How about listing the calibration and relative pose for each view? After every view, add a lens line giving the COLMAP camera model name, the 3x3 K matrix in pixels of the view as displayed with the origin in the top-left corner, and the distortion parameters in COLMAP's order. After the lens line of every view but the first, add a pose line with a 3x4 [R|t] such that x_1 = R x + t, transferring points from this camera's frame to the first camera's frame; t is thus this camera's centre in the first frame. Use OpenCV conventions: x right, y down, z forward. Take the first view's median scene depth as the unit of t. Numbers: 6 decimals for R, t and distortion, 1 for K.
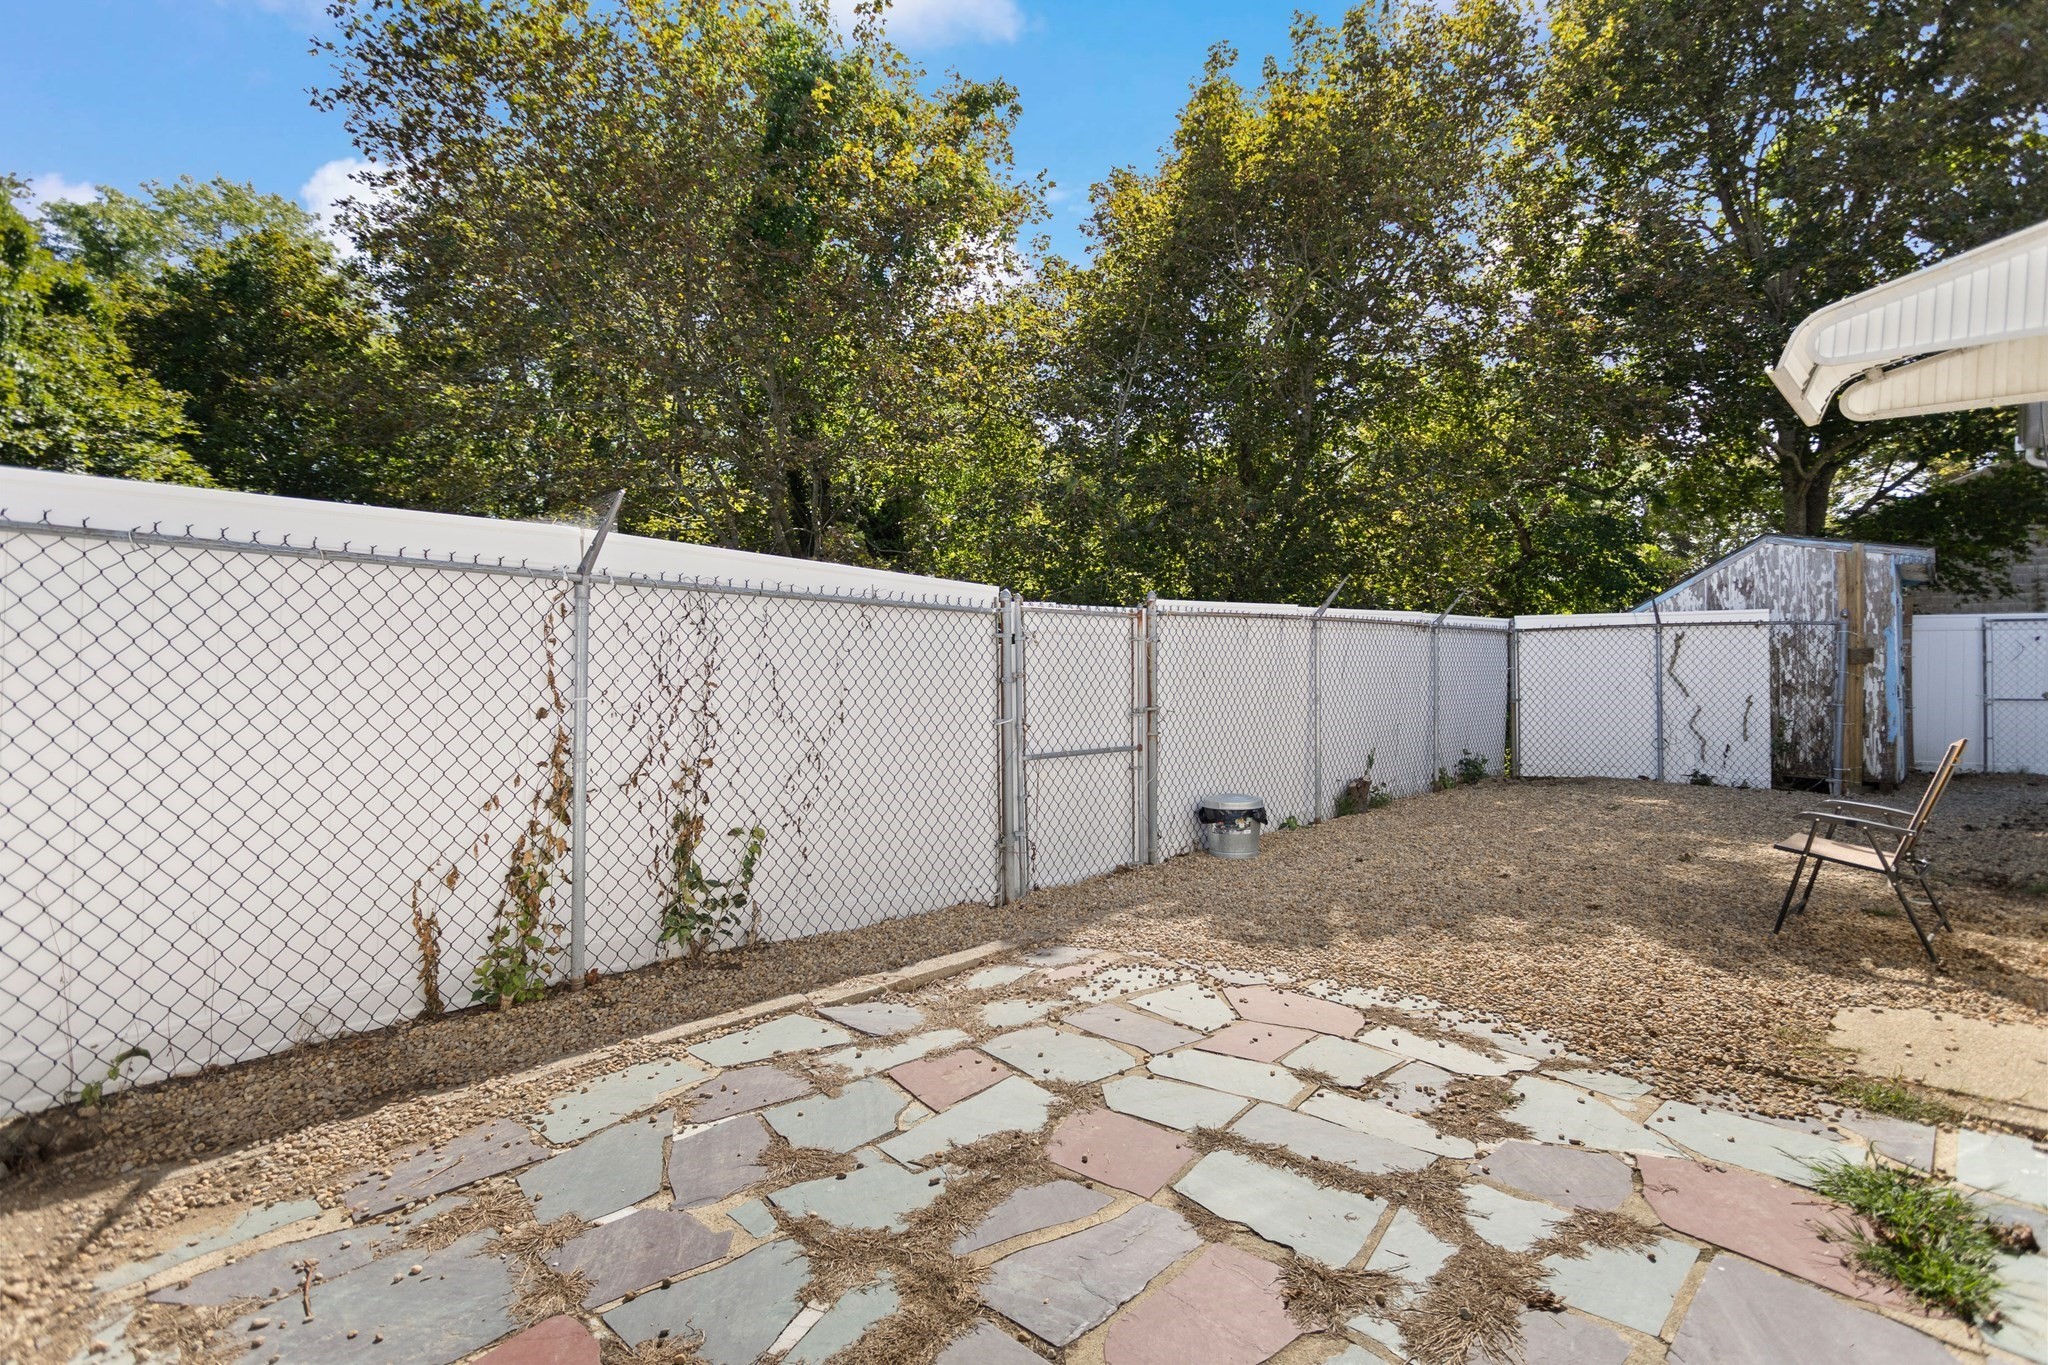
lens RADIAL K [[961.8, 0, 1033.8], [0, 961.8, 676.7], [0, 0, 1]] dist [-0.003824, 0.000159]
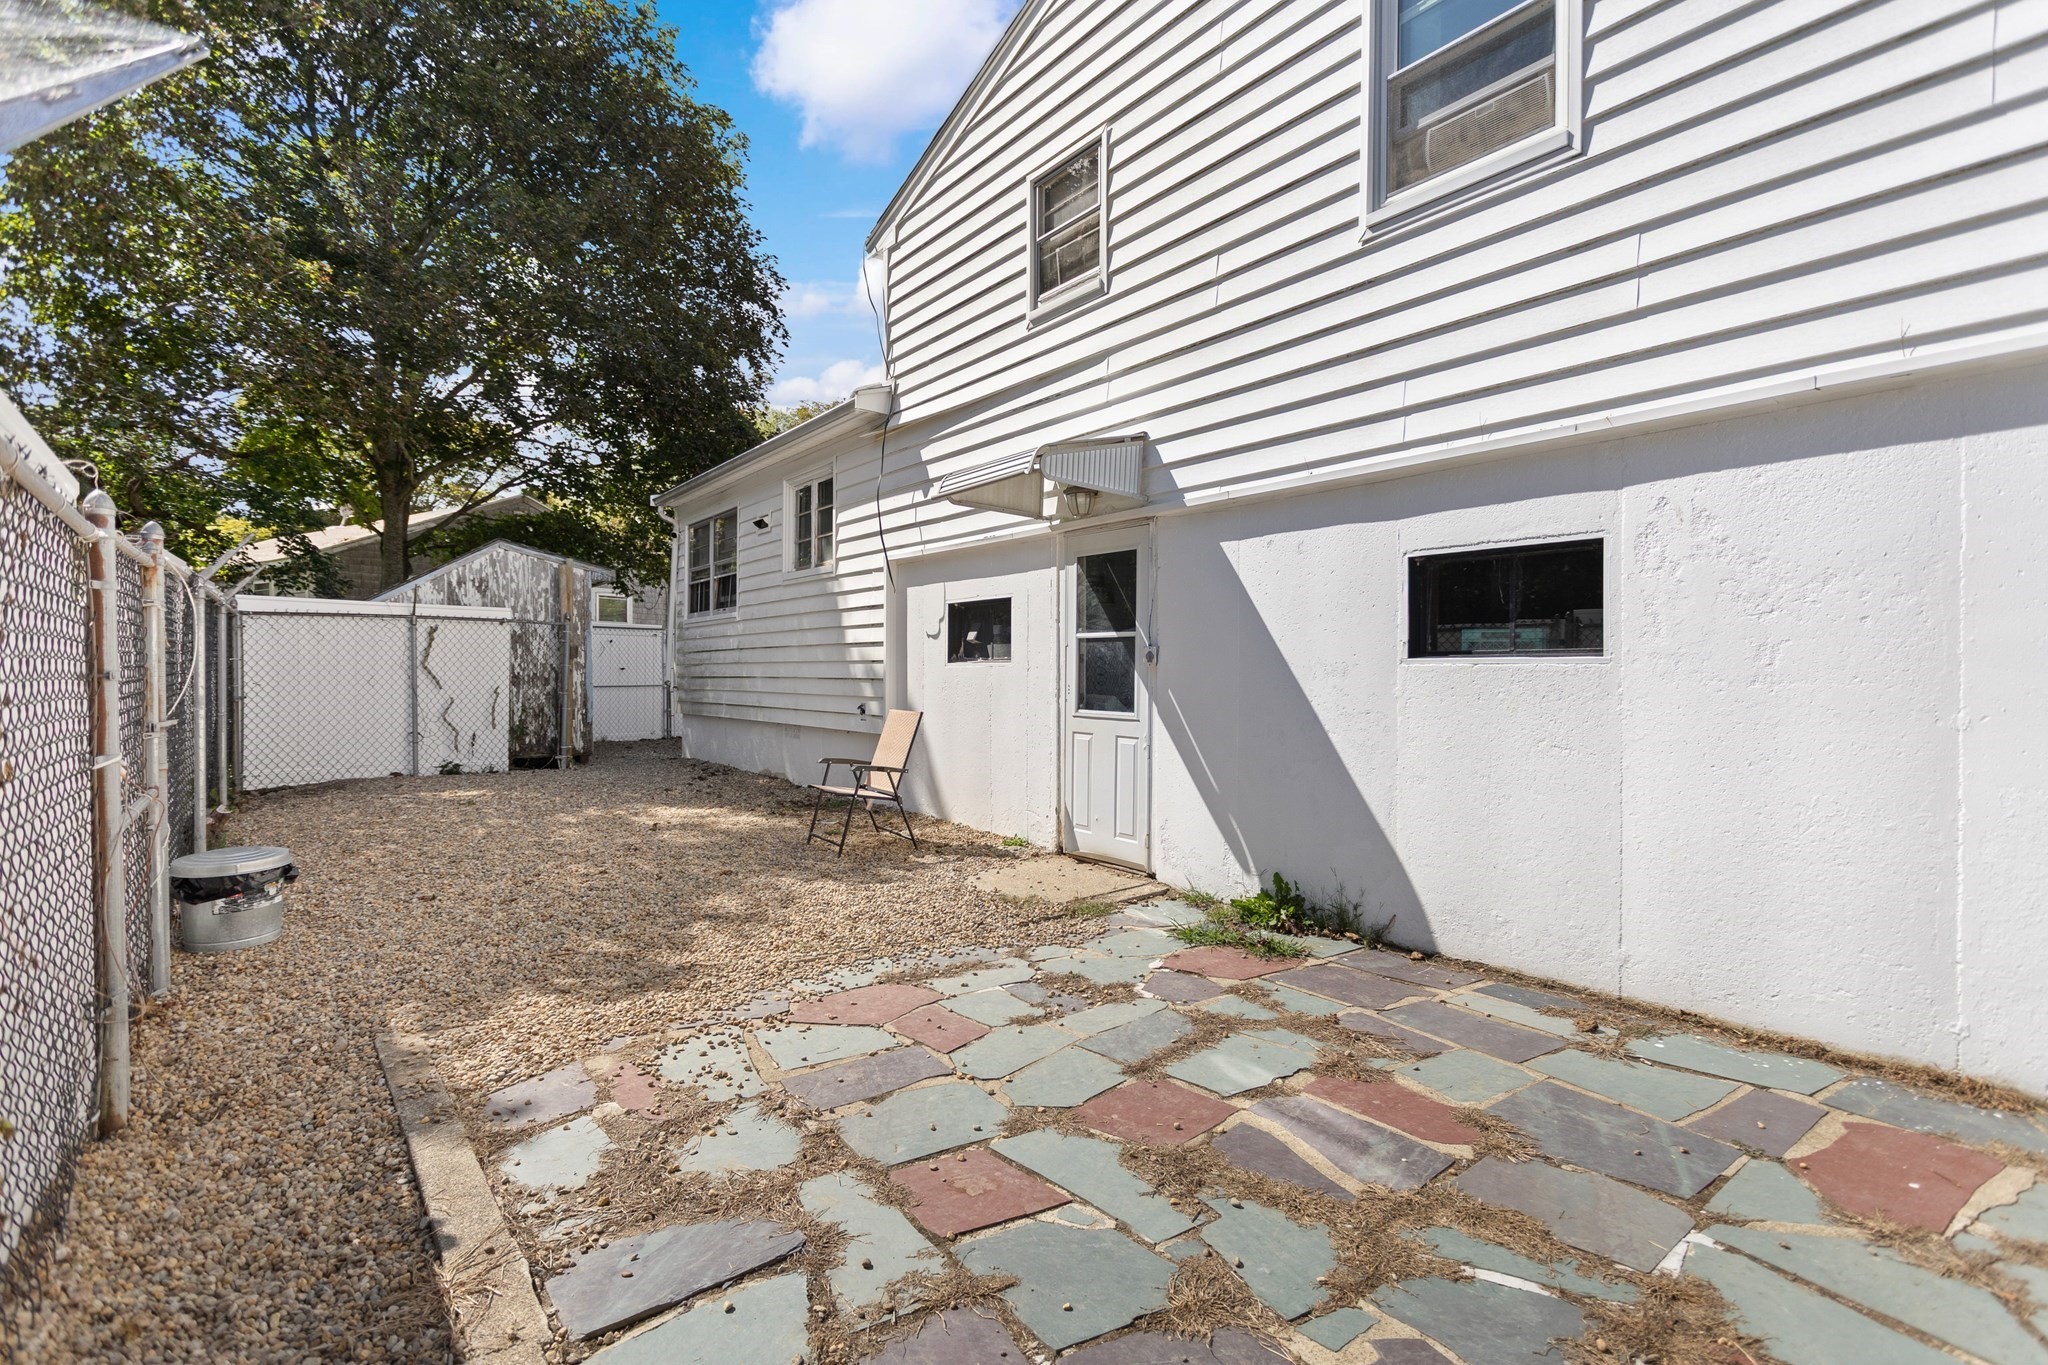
lens RADIAL K [[961.8, 0, 1033.5], [0, 961.8, 679.3], [0, 0, 1]] dist [-0.003824, 0.000159]
pose [[0.120681, -0.009755, 0.992643, -0.607811], [-0.000293, 0.999951, 0.009862, 0.000631], [-0.992691, -0.001481, 0.120672, 0.623257]]
